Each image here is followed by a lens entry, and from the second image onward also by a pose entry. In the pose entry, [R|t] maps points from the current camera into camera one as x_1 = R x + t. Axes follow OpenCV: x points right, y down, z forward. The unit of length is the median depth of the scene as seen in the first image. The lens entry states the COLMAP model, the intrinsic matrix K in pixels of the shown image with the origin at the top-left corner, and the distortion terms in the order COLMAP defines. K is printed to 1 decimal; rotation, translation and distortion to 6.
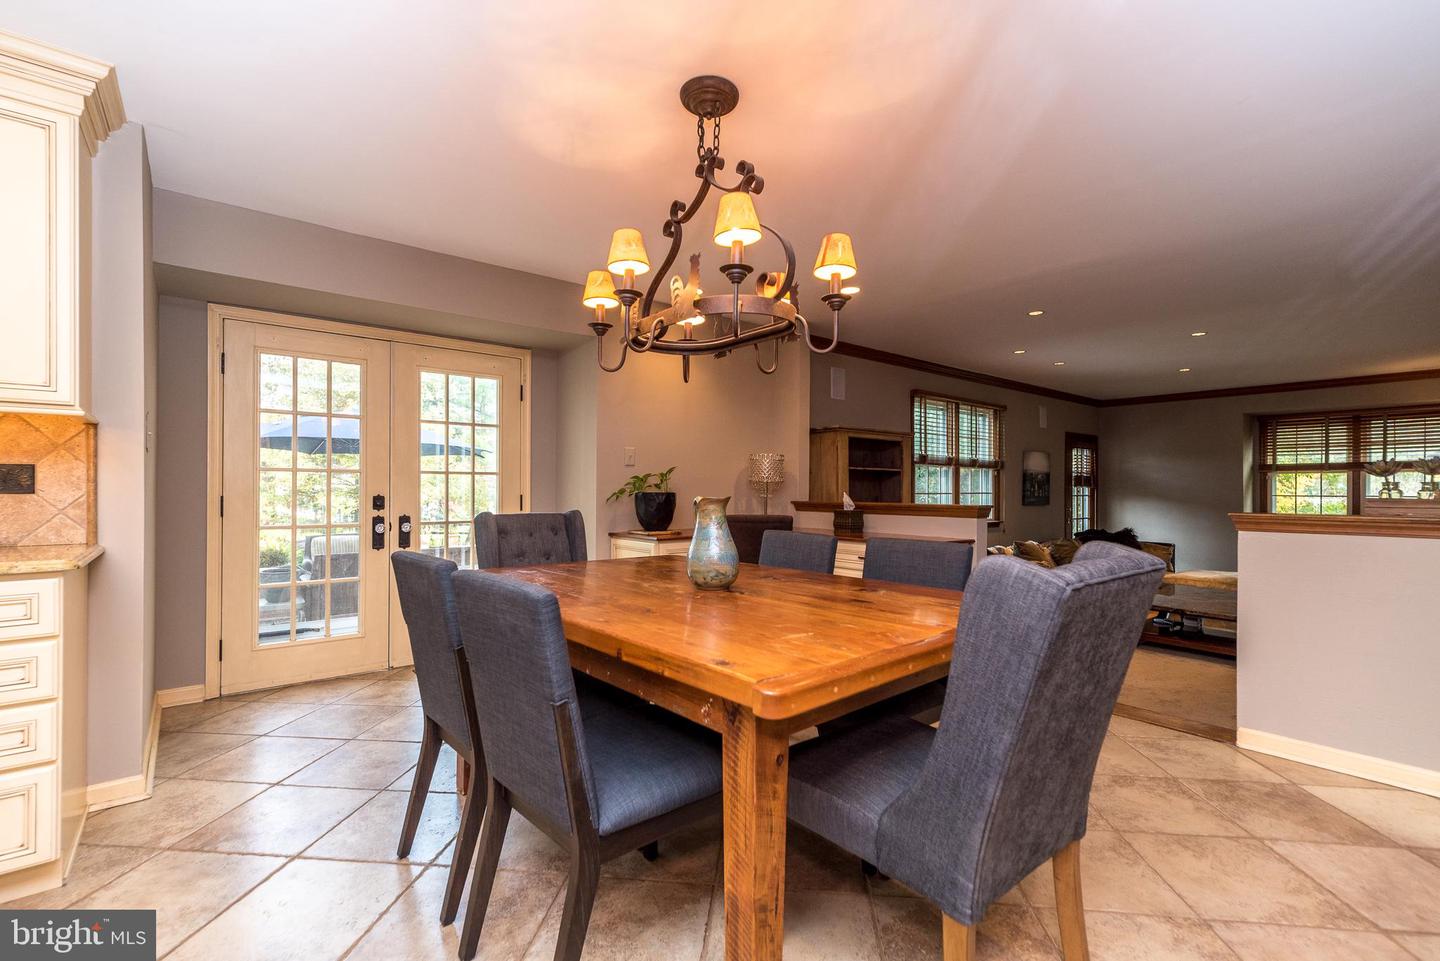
lens RADIAL K [[650.8, 0, 718.9], [0, 650.8, 487.5], [0, 0, 1]] dist [0.009196, 0.000509]
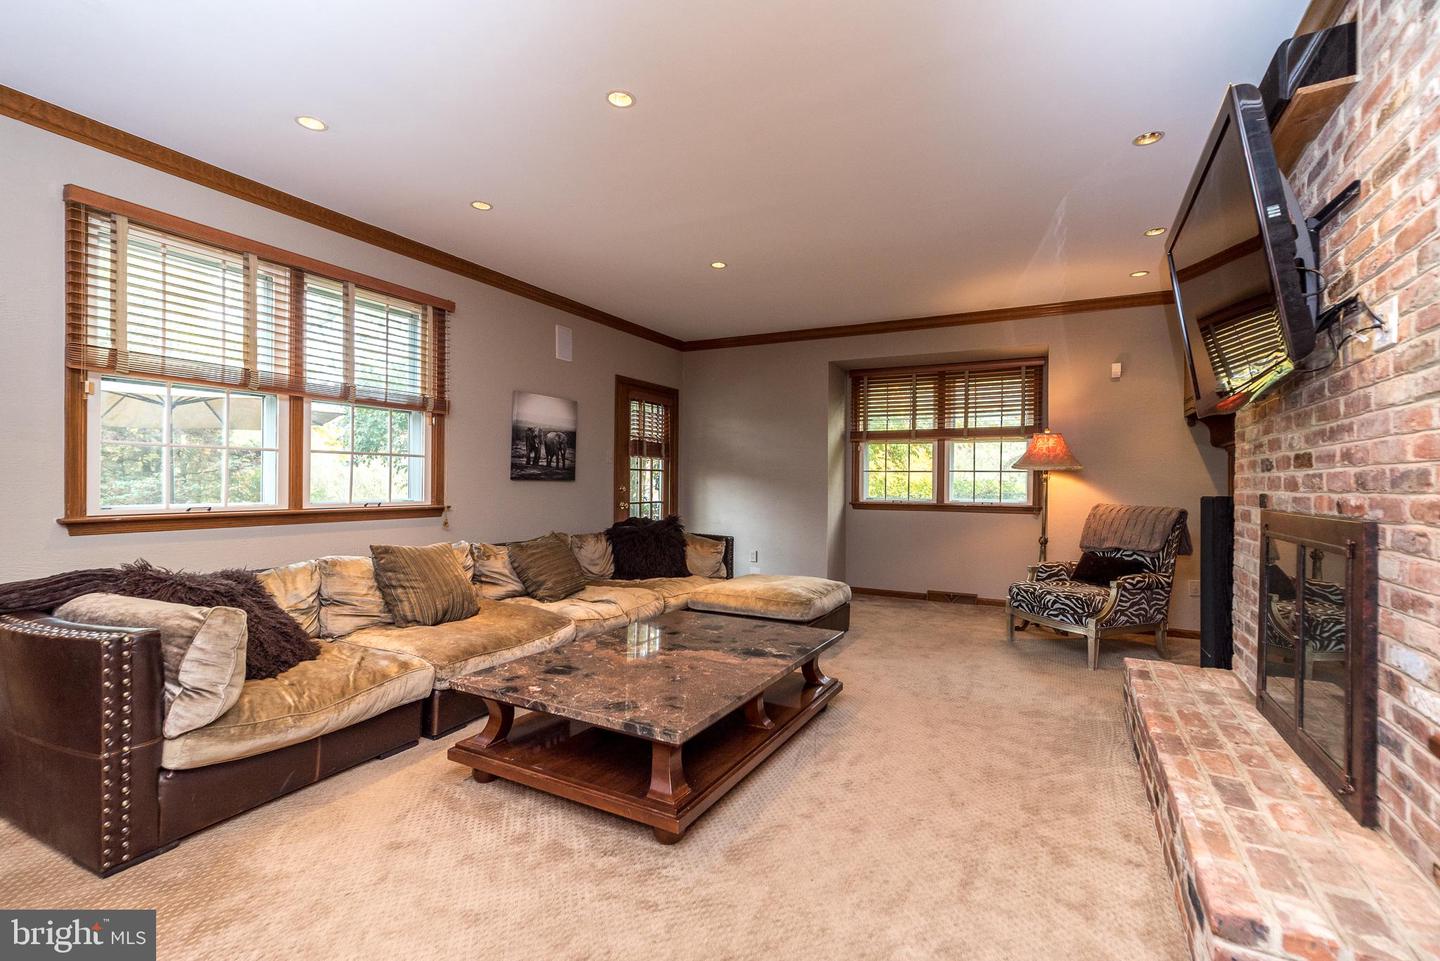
lens RADIAL K [[624.2, 0, 750.0], [0, 624.2, 477.2], [0, 0, 1]] dist [0.000139, -0.000038]
pose [[0.913333, 0.006578, 0.407160, 0.421914], [-0.005526, 0.999978, -0.003759, 0.024584], [-0.407175, 0.001184, 0.913349, 0.373629]]
